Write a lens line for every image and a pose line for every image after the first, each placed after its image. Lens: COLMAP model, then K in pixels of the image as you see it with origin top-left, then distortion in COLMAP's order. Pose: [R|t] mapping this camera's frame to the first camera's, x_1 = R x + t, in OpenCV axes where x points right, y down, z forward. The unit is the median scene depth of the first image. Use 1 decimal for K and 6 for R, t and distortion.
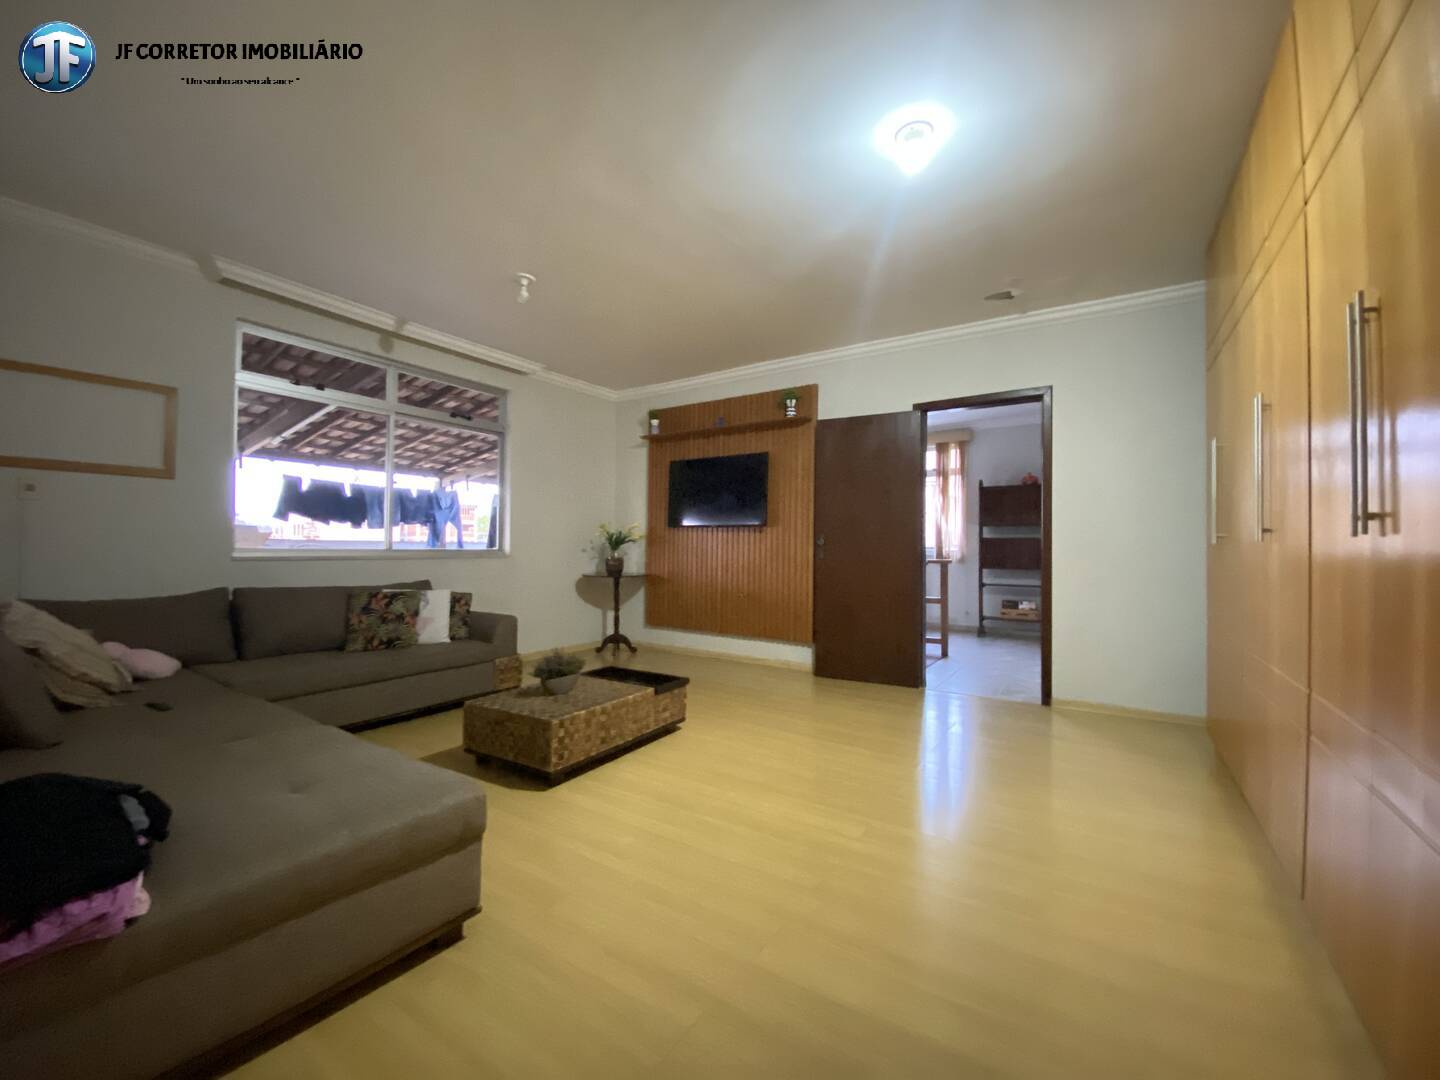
lens RADIAL K [[568.6, 0, 720.0], [0, 568.6, 540.0], [0, 0, 1]] dist [-0.016698, -0.000102]
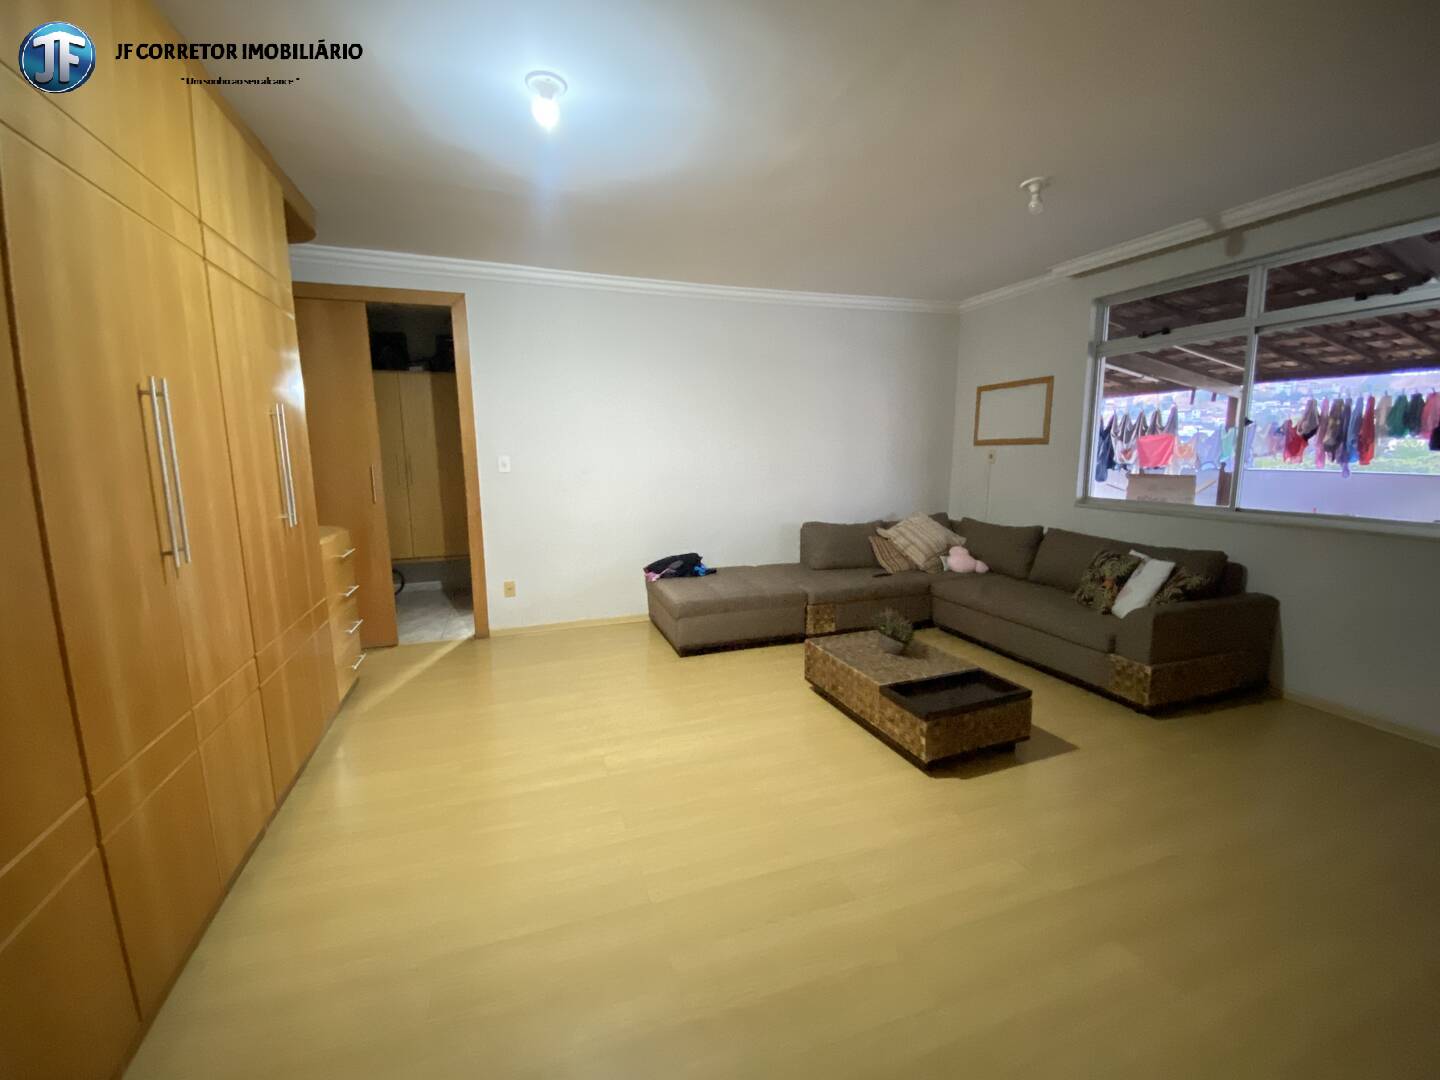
lens RADIAL K [[568.6, 0, 720.0], [0, 568.6, 540.0], [0, 0, 1]] dist [-0.016698, -0.000102]
pose [[-0.605803, 0.118494, -0.786742, 0.664461], [0.013914, 0.990274, 0.138434, -0.081741], [0.795493, 0.072917, -0.601559, 1.250732]]
